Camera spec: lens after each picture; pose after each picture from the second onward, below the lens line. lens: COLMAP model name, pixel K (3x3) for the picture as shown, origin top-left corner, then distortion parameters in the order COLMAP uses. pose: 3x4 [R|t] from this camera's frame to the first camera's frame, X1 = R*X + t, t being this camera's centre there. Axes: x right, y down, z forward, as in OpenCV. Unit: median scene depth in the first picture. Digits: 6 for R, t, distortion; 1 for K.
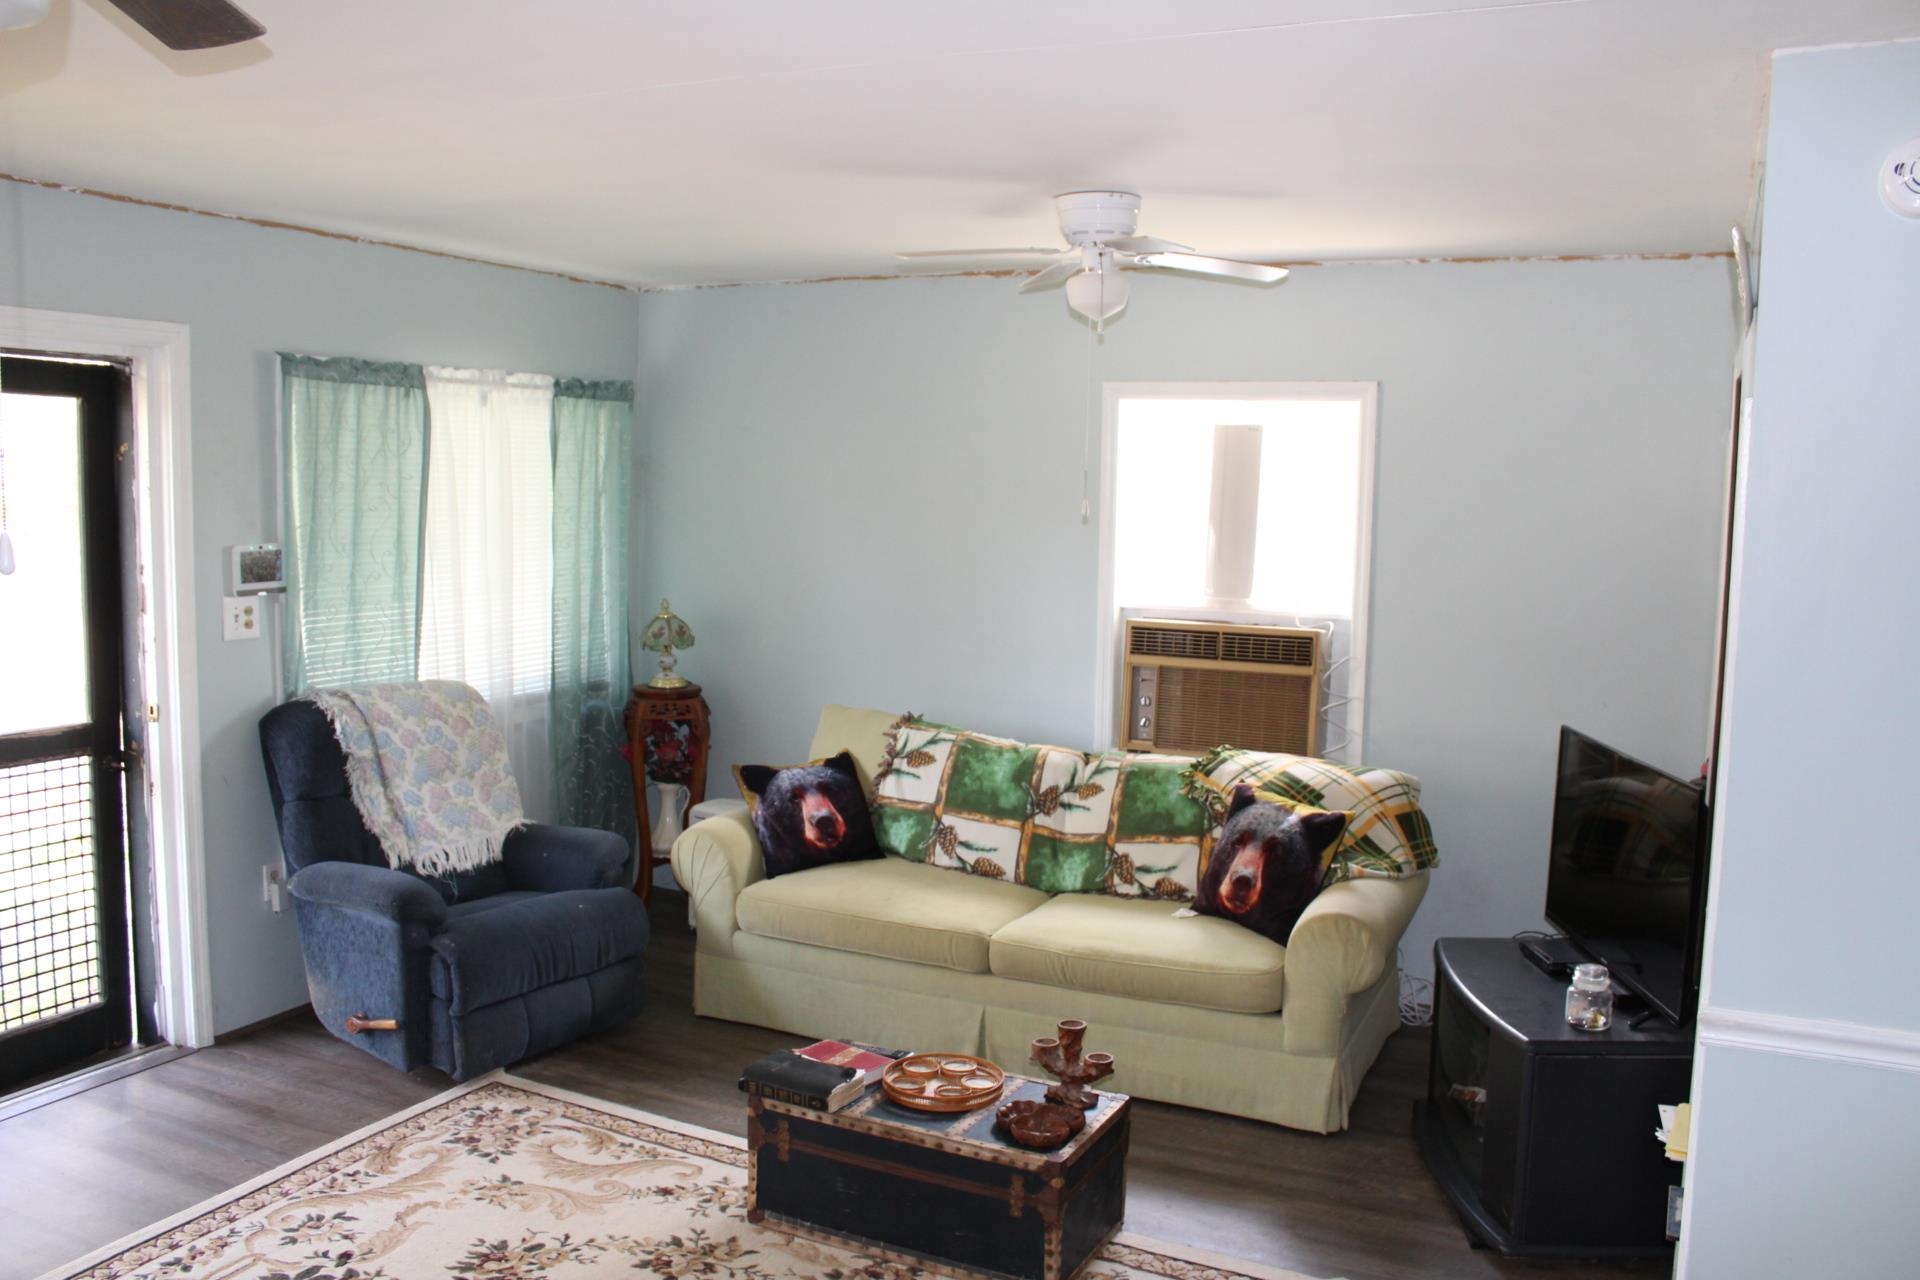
lens RADIAL K [[1602.0, 0, 960.0], [0, 1602.0, 652.8], [0, 0, 1]] dist [-0.169135, 0.157548]
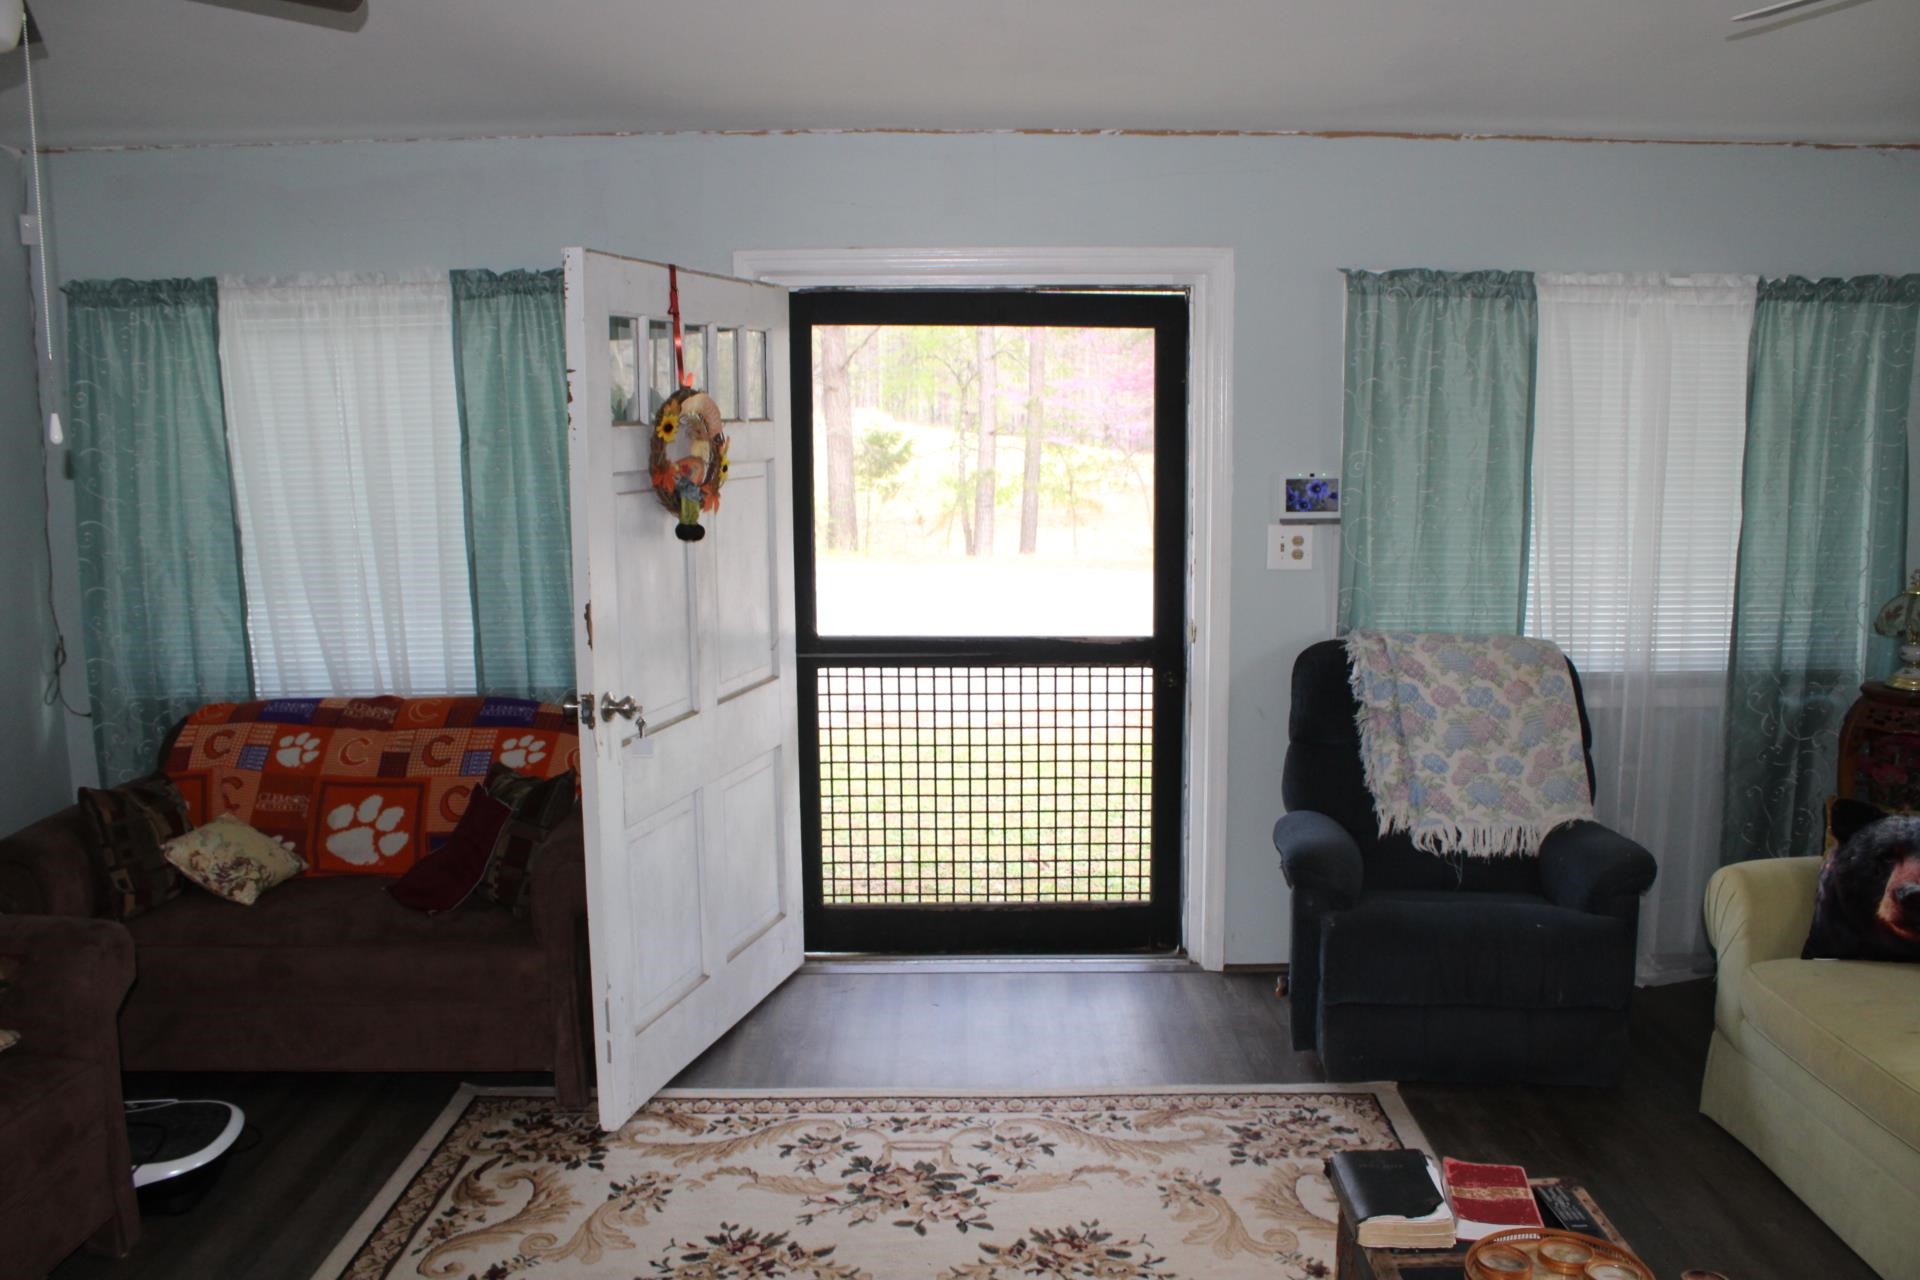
lens RADIAL K [[1610.6, 0, 962.0], [0, 1610.6, 642.3], [0, 0, 1]] dist [-0.165042, 0.147540]
pose [[0.437356, 0.099315, -0.893787, 0.326354], [-0.086718, 0.993909, 0.068007, -0.012854], [0.895097, 0.047764, 0.443305, 0.360266]]
